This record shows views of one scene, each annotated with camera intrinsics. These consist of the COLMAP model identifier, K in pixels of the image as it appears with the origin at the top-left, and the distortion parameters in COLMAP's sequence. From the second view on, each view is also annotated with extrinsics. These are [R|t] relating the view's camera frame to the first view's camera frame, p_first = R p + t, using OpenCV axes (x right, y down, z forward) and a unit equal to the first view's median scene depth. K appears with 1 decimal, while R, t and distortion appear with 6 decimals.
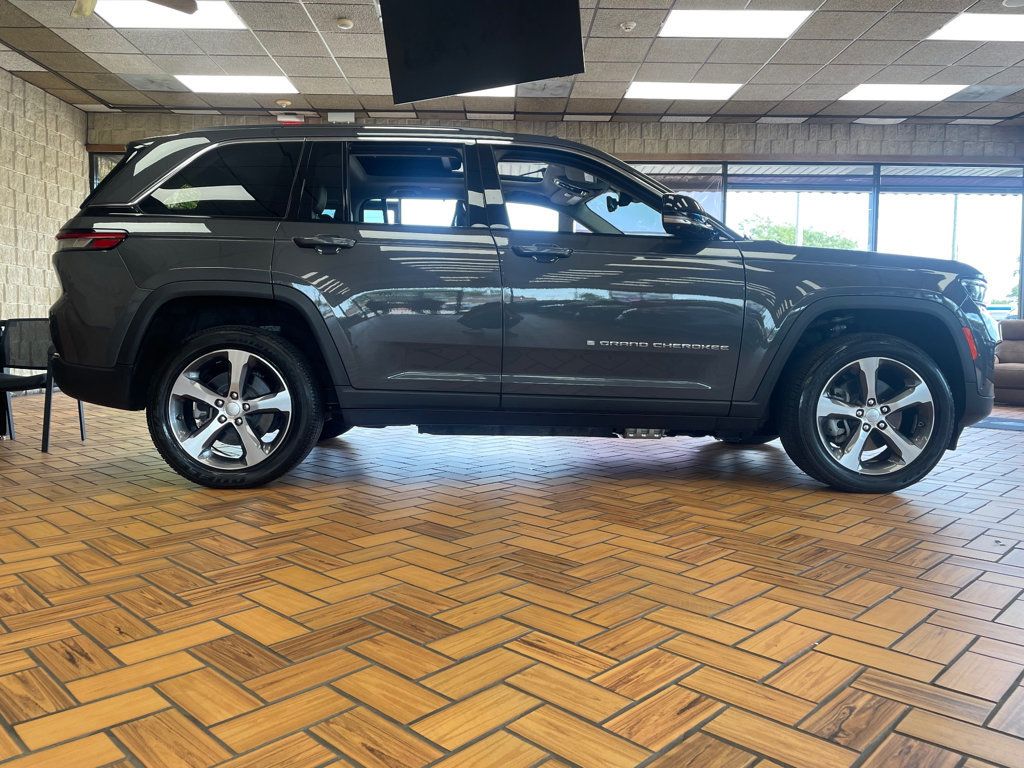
lens RADIAL K [[776.4, 0, 512.0], [0, 776.4, 384.0], [0, 0, 1]] dist [0.003302, -0.001130]
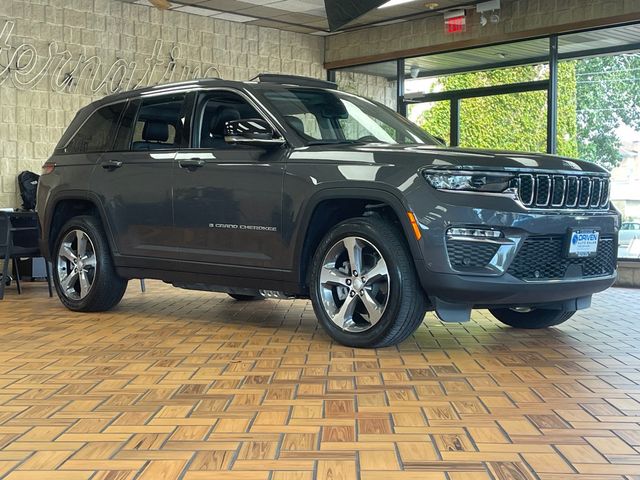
lens RADIAL K [[1013.3, 0, 320.0], [0, 1013.3, 240.0], [0, 0, 1]] dist [0.195568, -0.010964]
pose [[0.679417, 0.008932, -0.733698, 1.597109], [-0.044842, 0.998562, -0.029368, 0.020263], [0.732381, 0.052854, 0.678841, -0.131297]]
